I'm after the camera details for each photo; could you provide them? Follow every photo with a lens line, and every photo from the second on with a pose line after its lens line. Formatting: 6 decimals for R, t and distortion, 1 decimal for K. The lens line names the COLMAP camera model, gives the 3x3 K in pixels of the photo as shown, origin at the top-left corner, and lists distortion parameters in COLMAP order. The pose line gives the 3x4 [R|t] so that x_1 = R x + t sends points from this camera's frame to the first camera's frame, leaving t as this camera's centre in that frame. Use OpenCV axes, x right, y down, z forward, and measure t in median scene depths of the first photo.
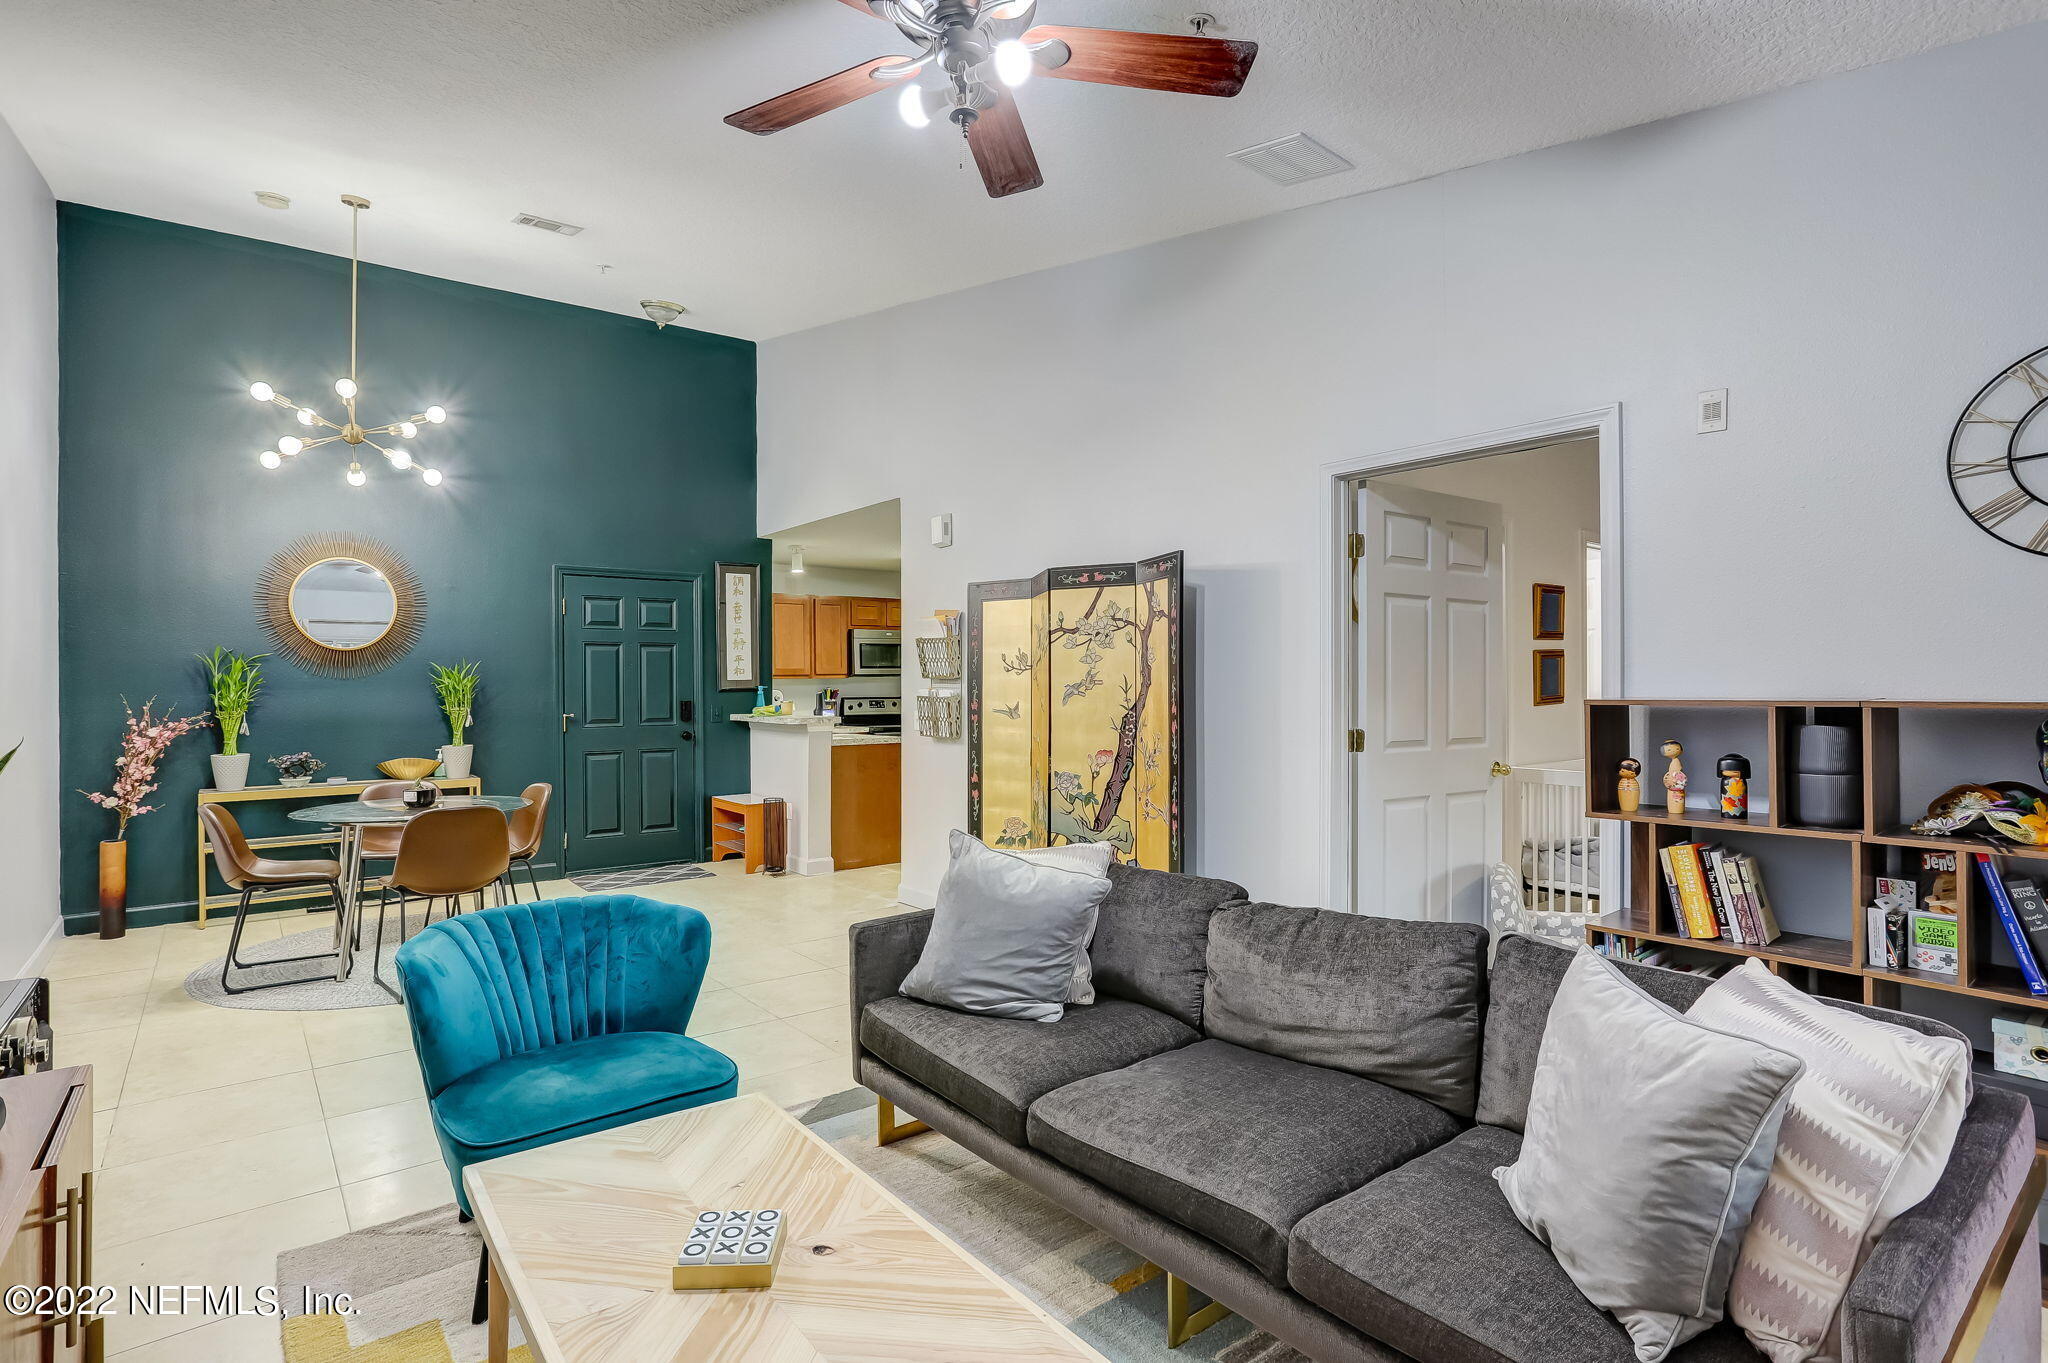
lens RADIAL K [[1038.8, 0, 1014.3], [0, 1038.8, 659.7], [0, 0, 1]] dist [-0.012162, 0.002760]
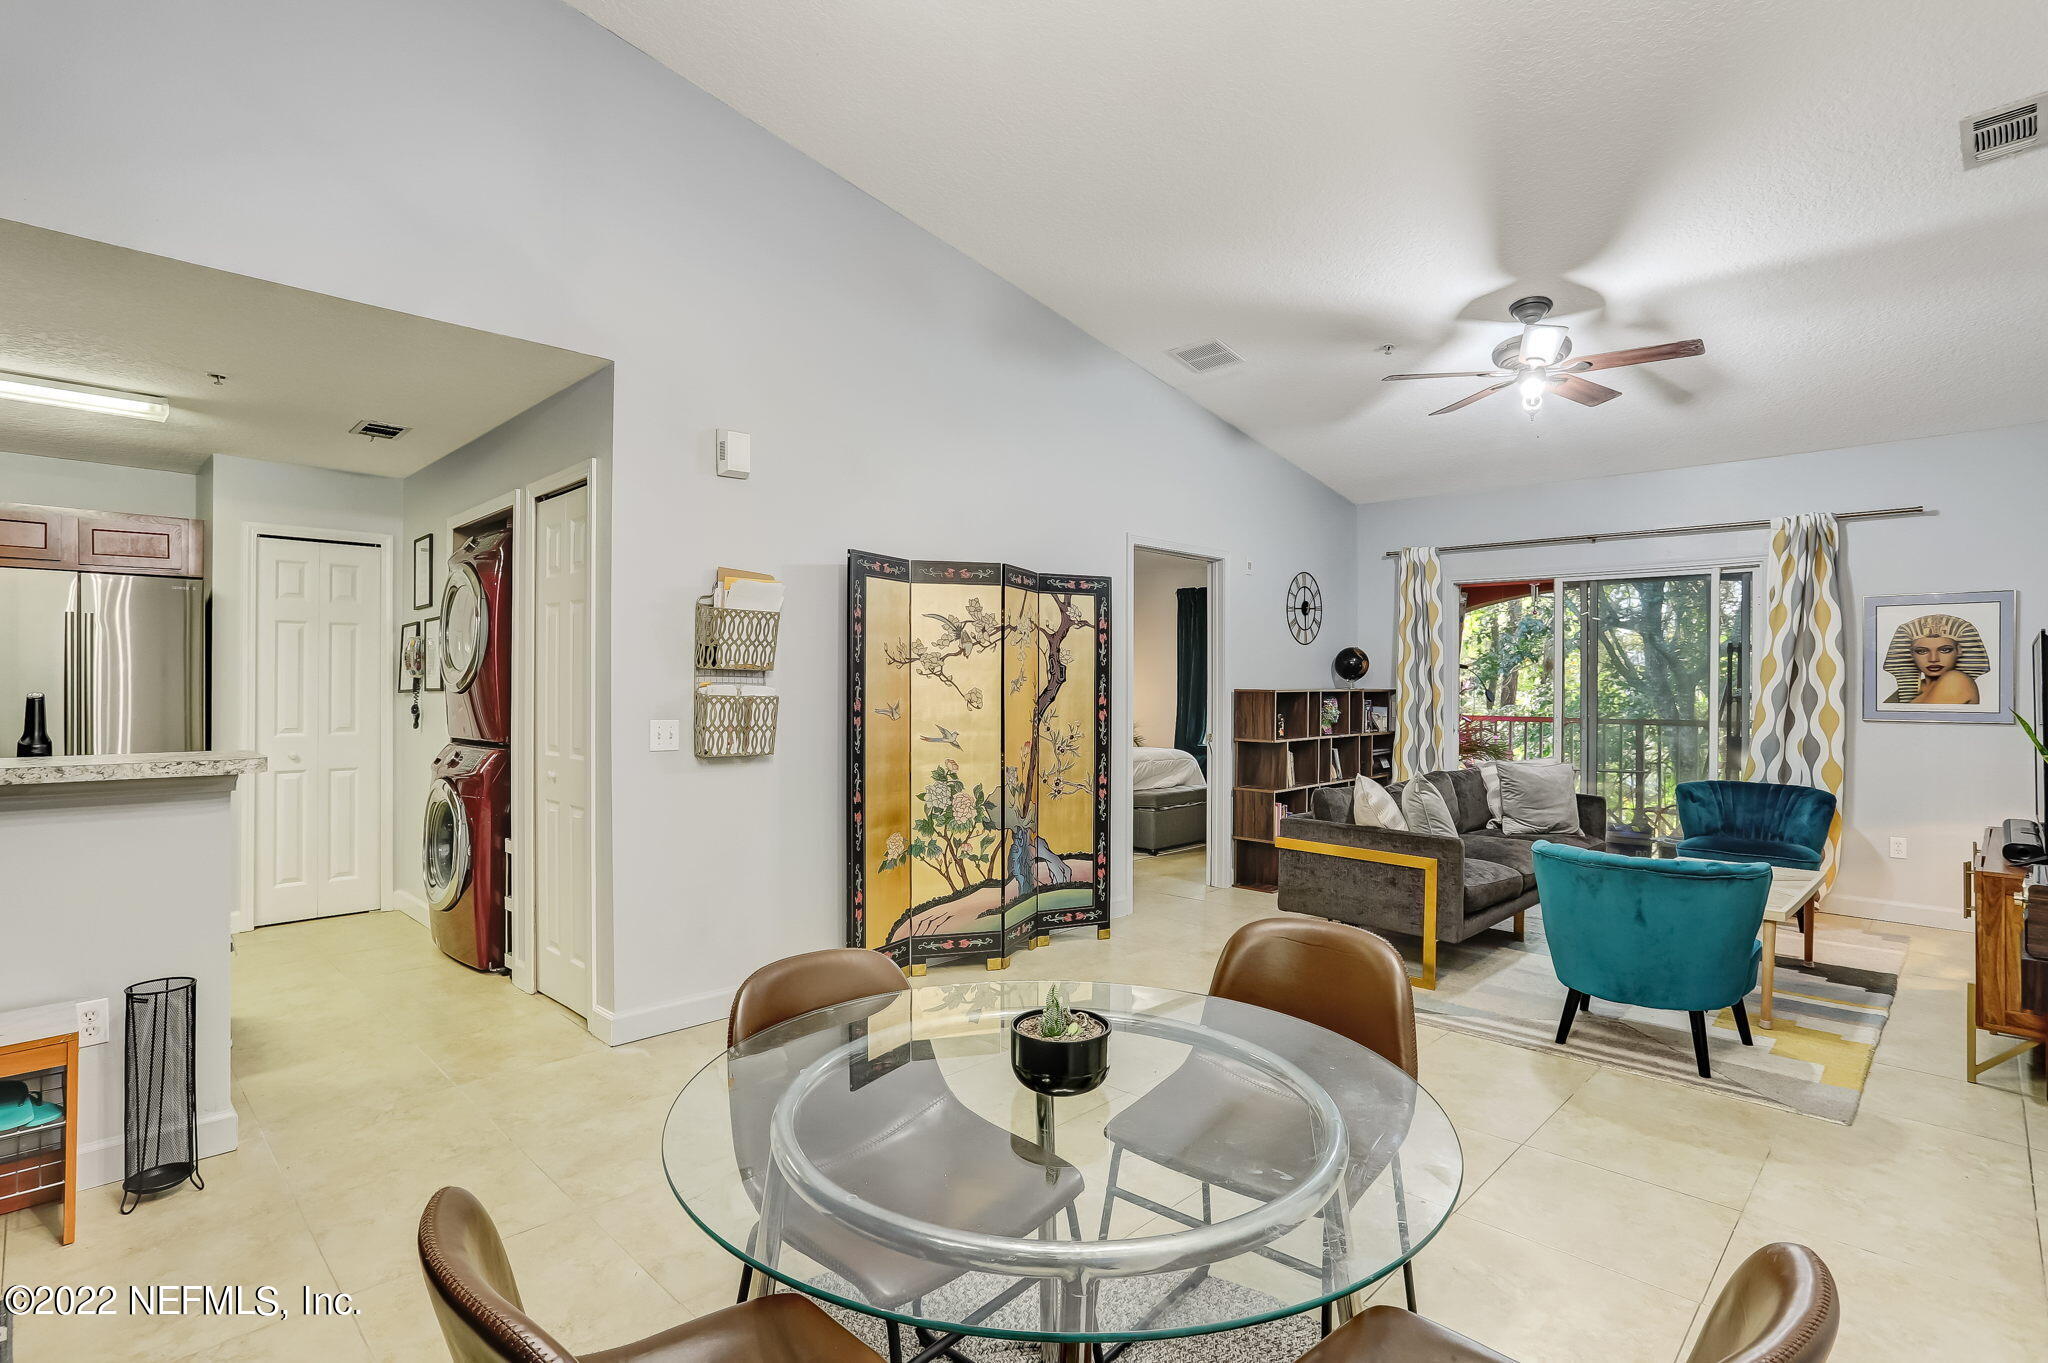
lens RADIAL K [[1013.0, 0, 965.5], [0, 1013.0, 676.4], [0, 0, 1]] dist [-0.051236, 0.020675]
pose [[-0.115686, 0.010158, 0.993234, -0.957418], [-0.026089, 0.999572, -0.013261, 0.034785], [-0.992943, -0.027447, -0.115371, 1.191739]]
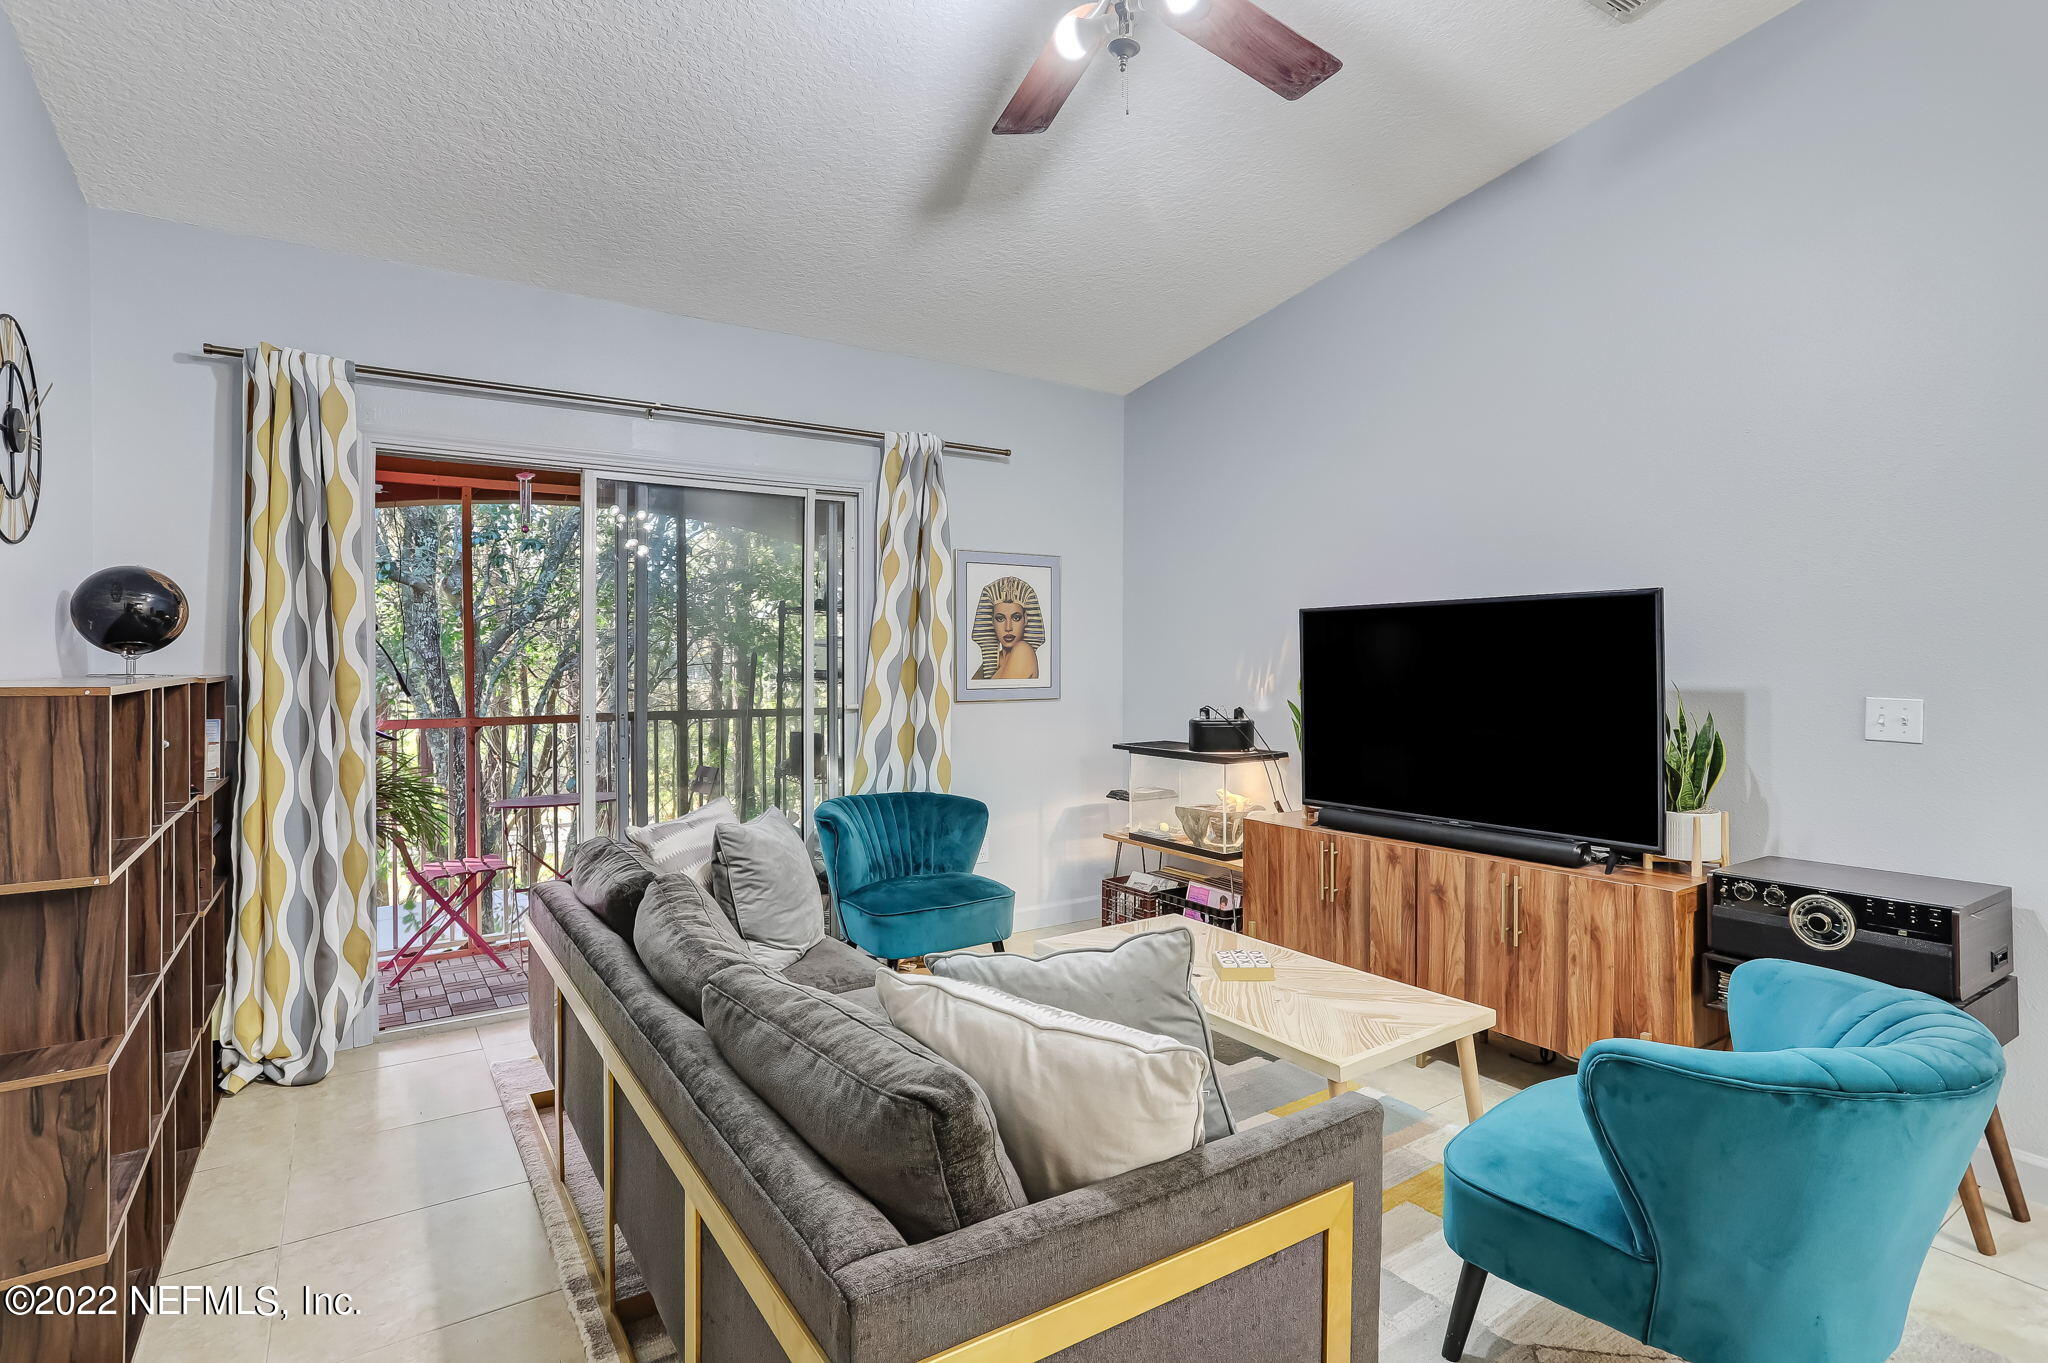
lens RADIAL K [[1013.0, 0, 1036.0], [0, 1013.0, 657.9], [0, 0, 1]] dist [-0.051236, 0.020675]
pose [[-0.998830, 0.009697, 0.047367, -0.017026], [0.008642, 0.999711, -0.022437, 0.023700], [-0.047571, -0.022001, -0.998626, 0.961177]]
